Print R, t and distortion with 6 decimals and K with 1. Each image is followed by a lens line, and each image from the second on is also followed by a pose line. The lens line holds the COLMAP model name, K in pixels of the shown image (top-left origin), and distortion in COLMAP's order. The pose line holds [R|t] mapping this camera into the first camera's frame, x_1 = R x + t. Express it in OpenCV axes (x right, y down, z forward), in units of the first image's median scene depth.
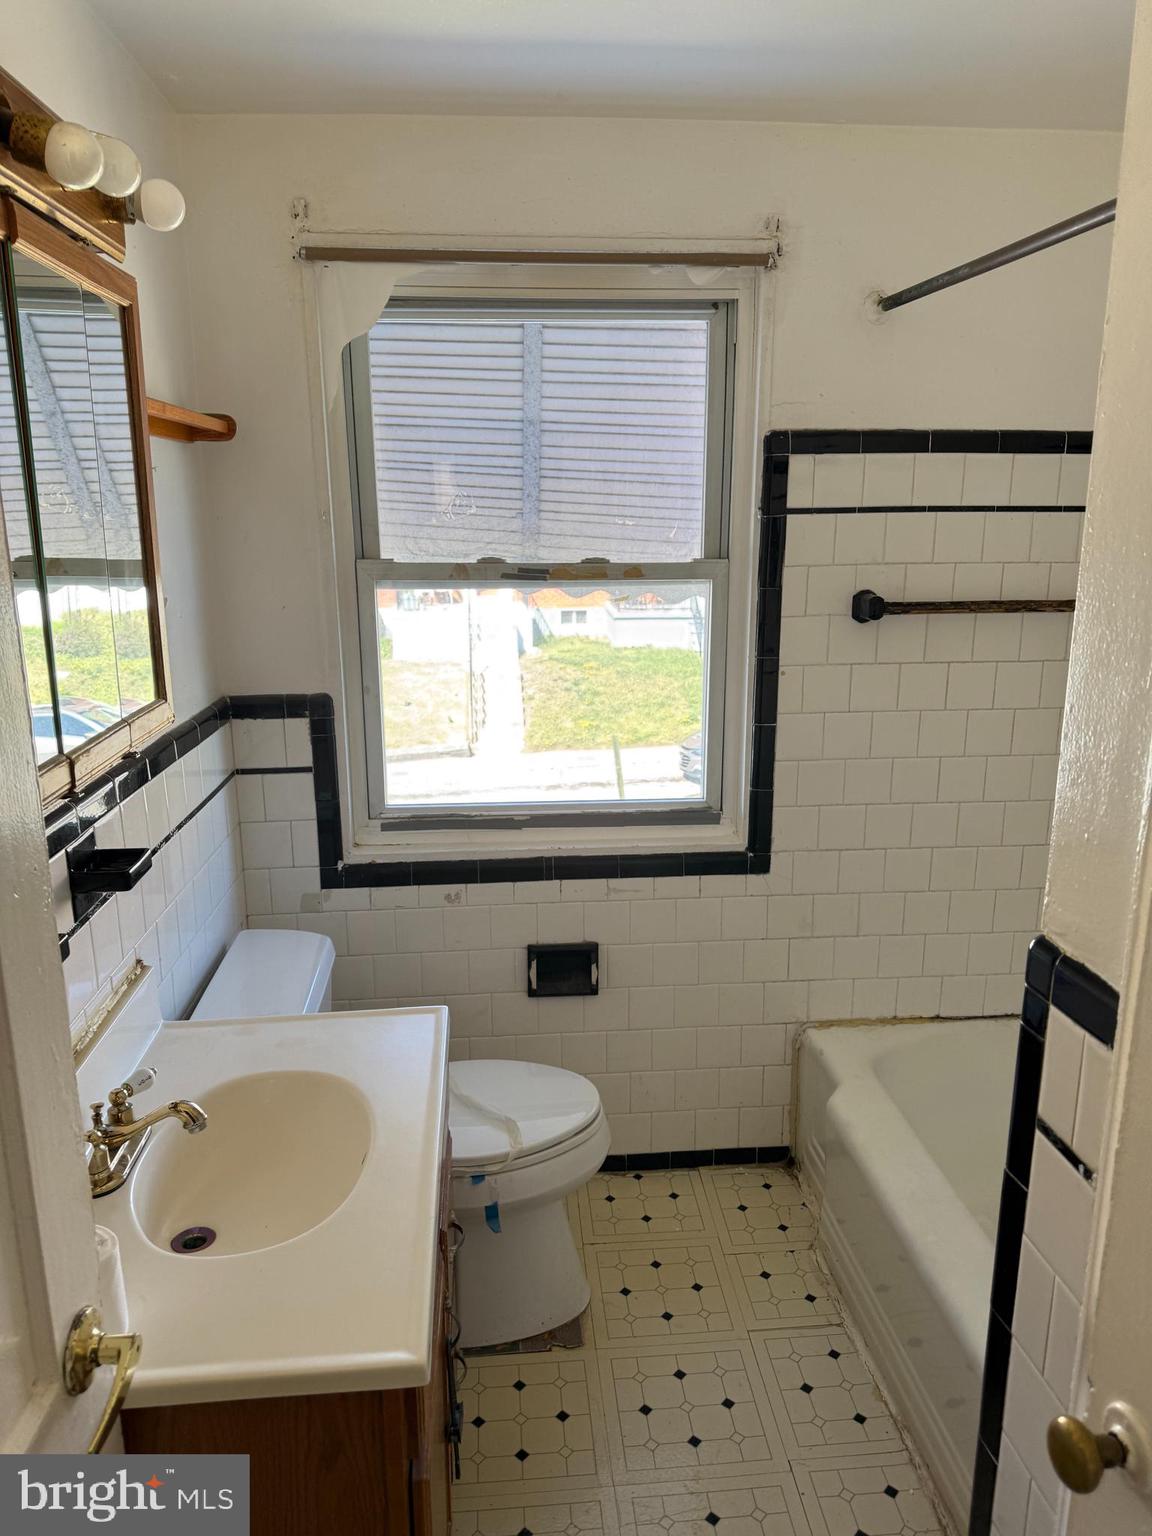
lens RADIAL K [[1054.3, 0, 579.8], [0, 1054.3, 766.9], [0, 0, 1]] dist [0.124365, -0.170350]
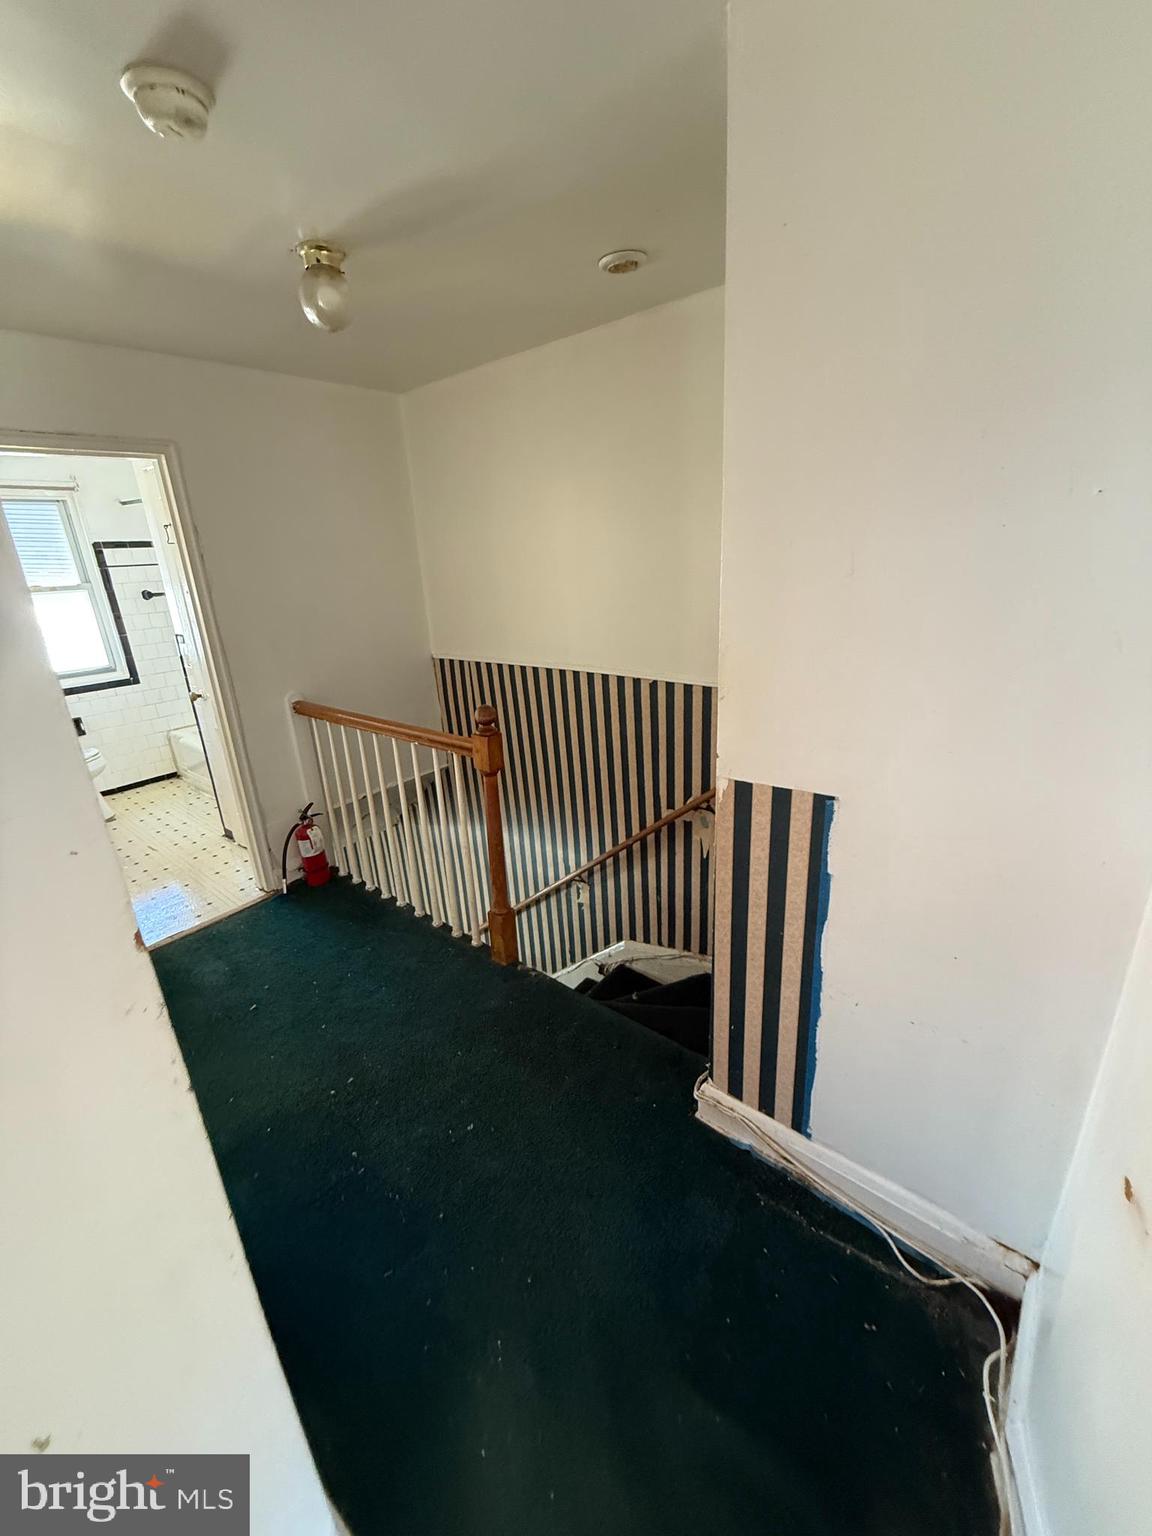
lens RADIAL K [[612.3, 0, 576.0], [0, 612.3, 768.0], [0, 0, 1]] dist [0.000725, -0.000195]
pose [[0.702955, -0.261525, 0.661406, -0.187265], [0.219957, 0.964292, 0.147514, 0.372427], [-0.676367, 0.041785, 0.735378, -1.246163]]
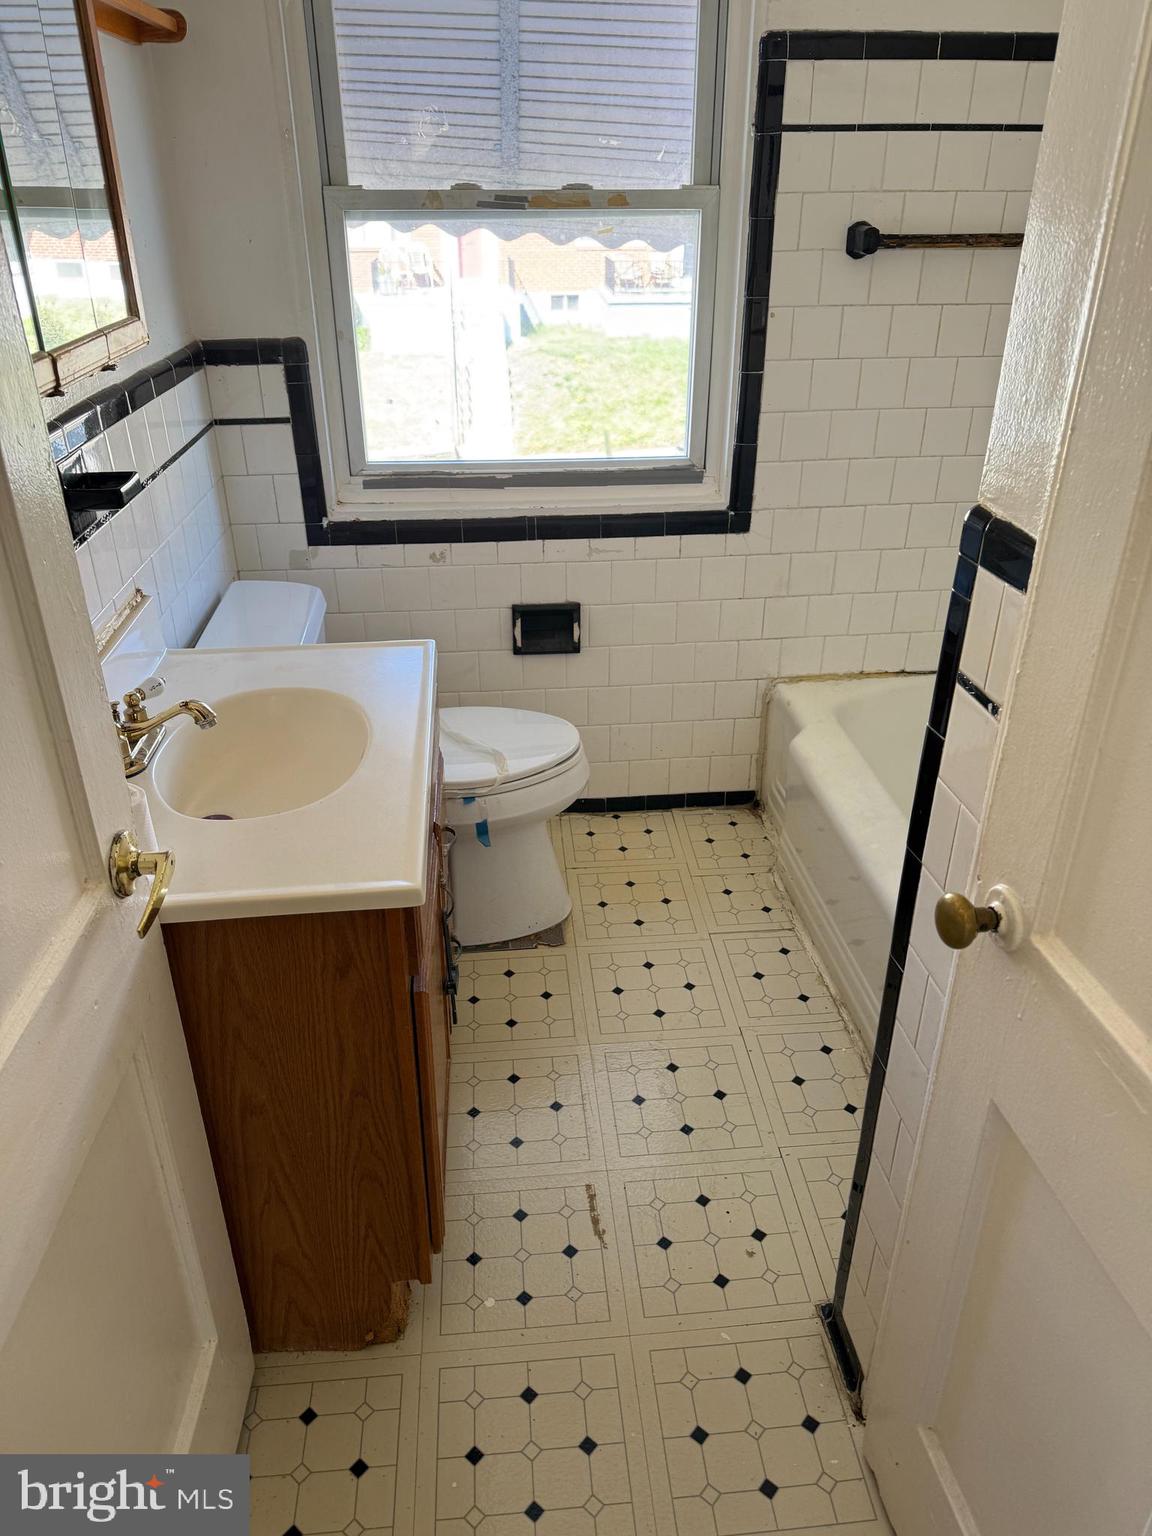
lens RADIAL K [[1071.9, 0, 576.0], [0, 1071.9, 768.0], [0, 0, 1]] dist [0.124978, -0.209764]
pose [[0.999999, 0.000000, -0.001171, 0.014852], [0.000279, 0.971248, 0.238069, 0.075643], [0.001137, -0.238069, 0.971248, -0.059553]]
